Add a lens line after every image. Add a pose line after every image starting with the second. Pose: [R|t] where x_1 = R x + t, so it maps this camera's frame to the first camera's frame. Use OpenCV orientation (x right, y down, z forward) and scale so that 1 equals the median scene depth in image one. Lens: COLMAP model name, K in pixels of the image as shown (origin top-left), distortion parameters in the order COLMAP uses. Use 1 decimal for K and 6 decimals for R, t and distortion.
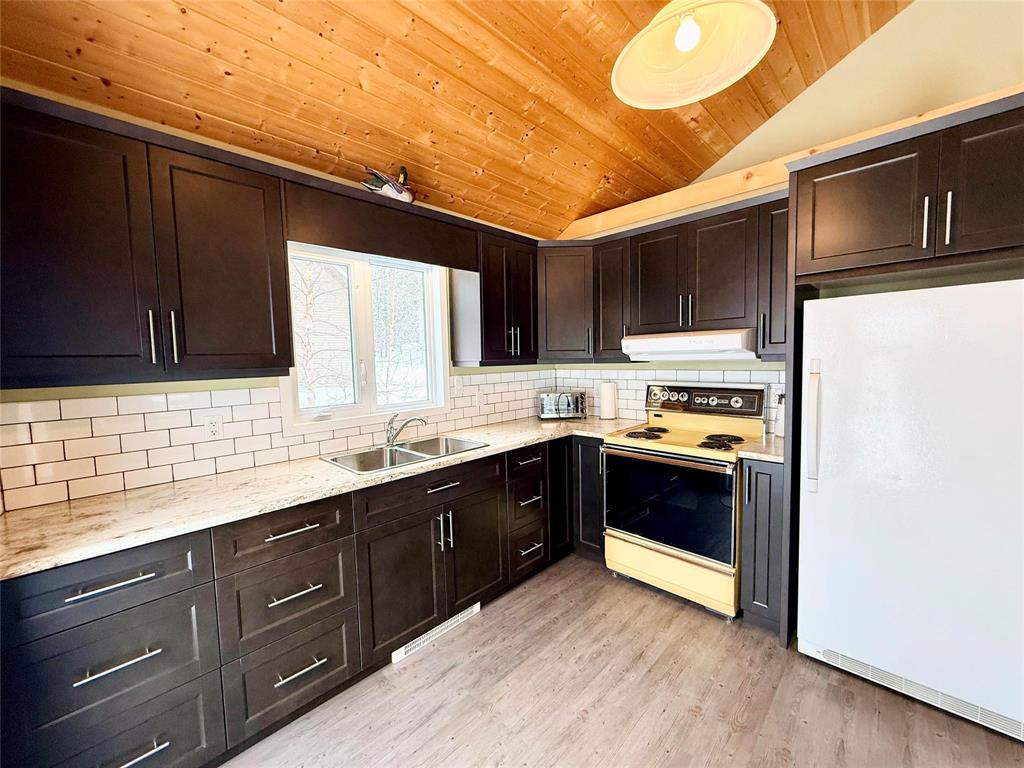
lens RADIAL K [[406.6, 0, 511.6], [0, 406.6, 385.3], [0, 0, 1]] dist [0.000203, 0.000011]
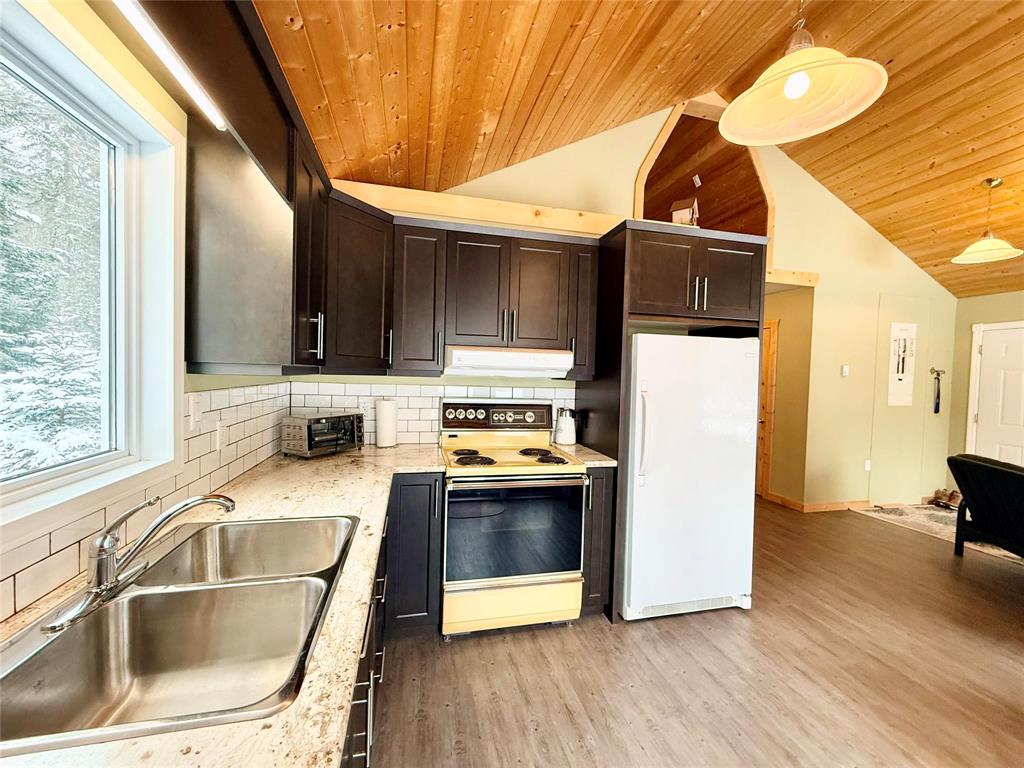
lens RADIAL K [[406.6, 0, 511.0], [0, 406.6, 385.5], [0, 0, 1]] dist [0.000203, 0.000011]
pose [[0.529673, 0.012386, 0.848111, -0.420835], [0.016167, 0.999564, -0.024695, -0.017023], [-0.848048, 0.026792, 0.529242, 0.516865]]
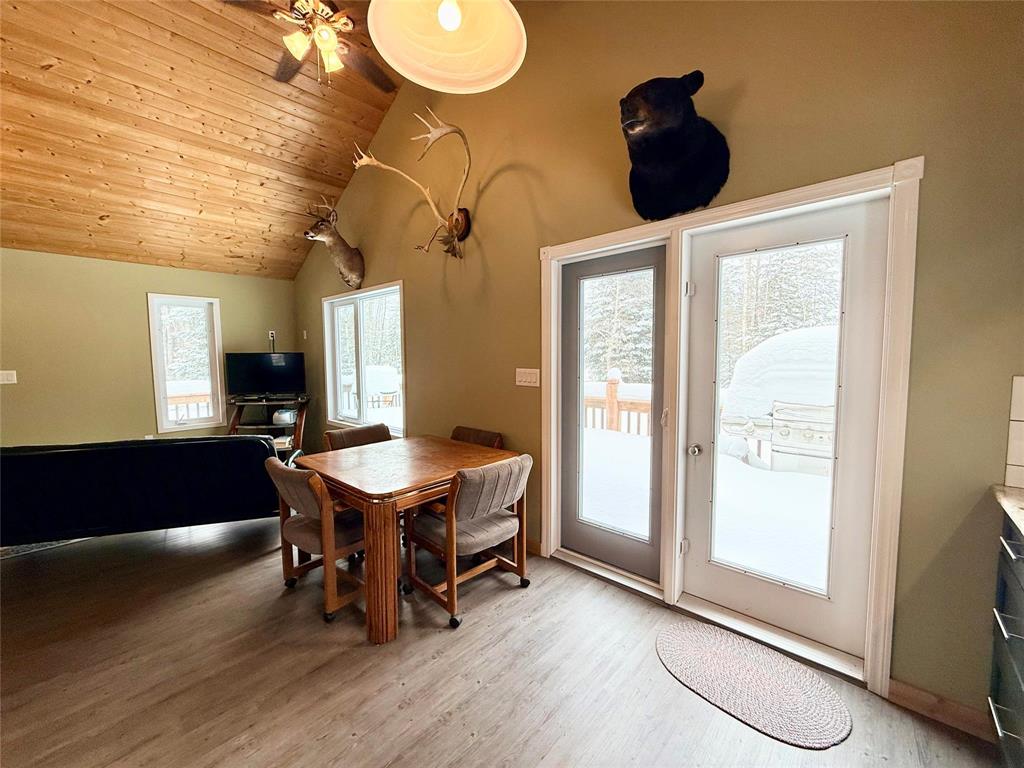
lens RADIAL K [[406.6, 0, 511.3], [0, 406.6, 385.8], [0, 0, 1]] dist [0.000203, 0.000011]
pose [[-0.998886, 0.036522, -0.029872, 0.163993], [0.031892, 0.989209, 0.143001, -0.058430], [0.034772, 0.141889, -0.989272, 0.982718]]
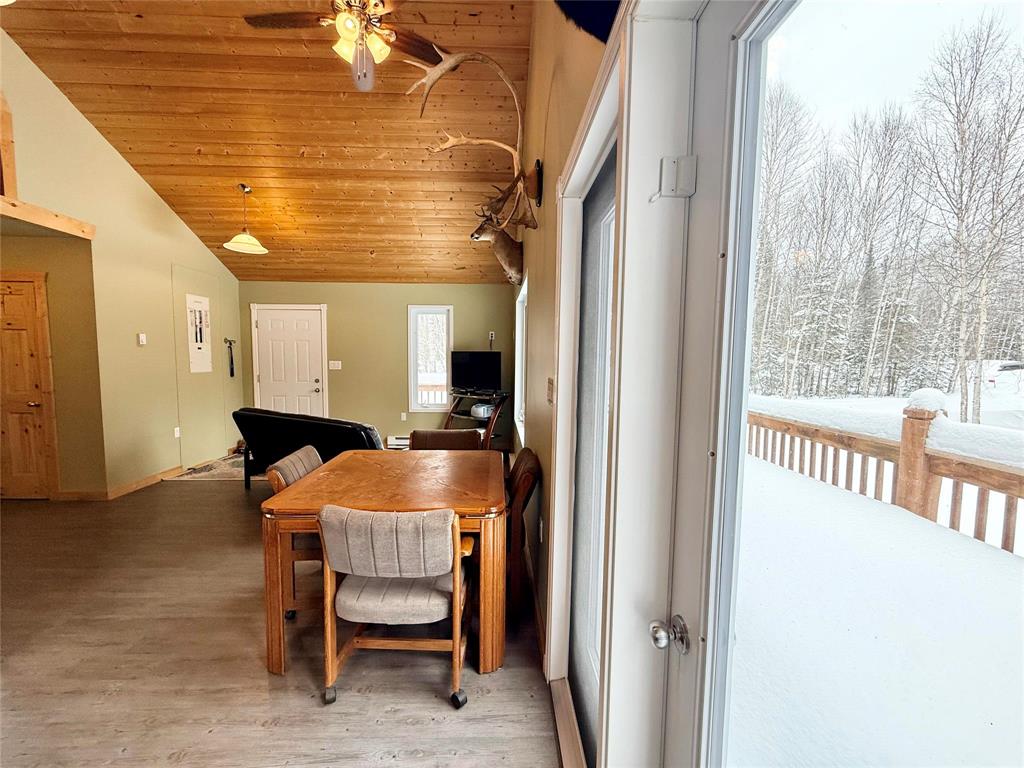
lens RADIAL K [[406.6, 0, 509.6], [0, 406.6, 385.3], [0, 0, 1]] dist [0.000203, 0.000011]
pose [[-0.722900, -0.033045, 0.690162, -0.413927], [0.053690, 0.993149, 0.103789, -0.004895], [-0.688863, 0.112084, -0.716173, 0.387574]]
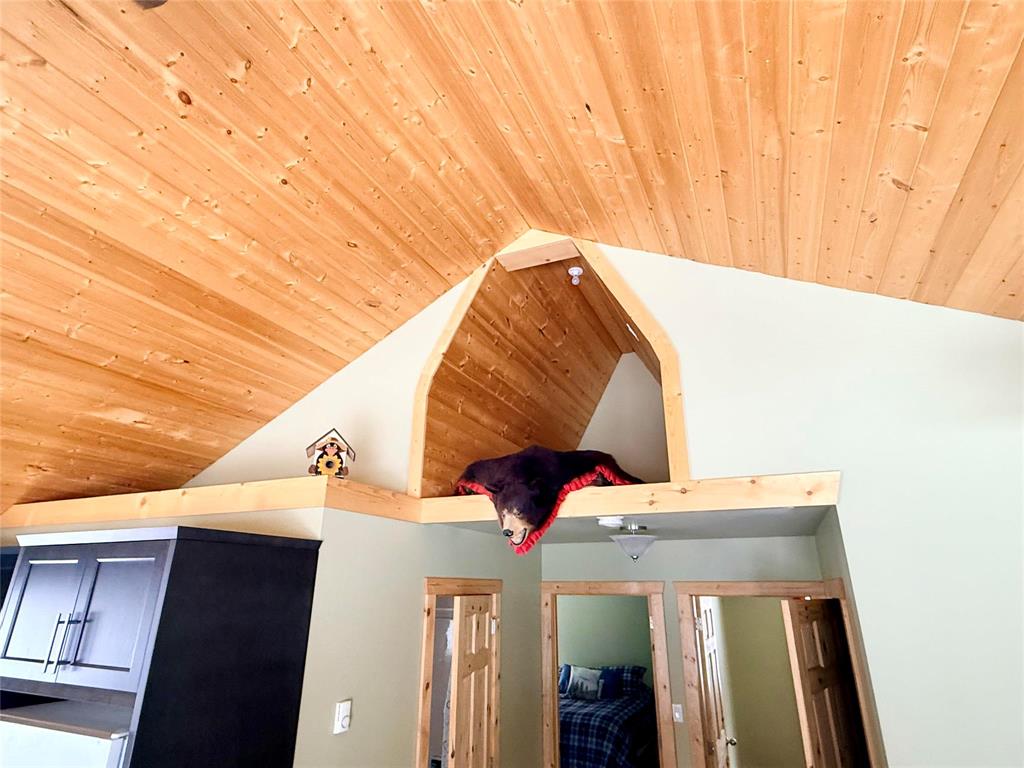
lens RADIAL K [[540.5, 0, 510.9], [0, 540.5, 391.2], [0, 0, 1]] dist [-0.001082, 0.000559]
pose [[0.939055, 0.143442, 0.312412, 0.996729], [-0.004242, 0.913551, -0.406701, -0.278828], [-0.343742, 0.380589, 0.858483, -0.398980]]
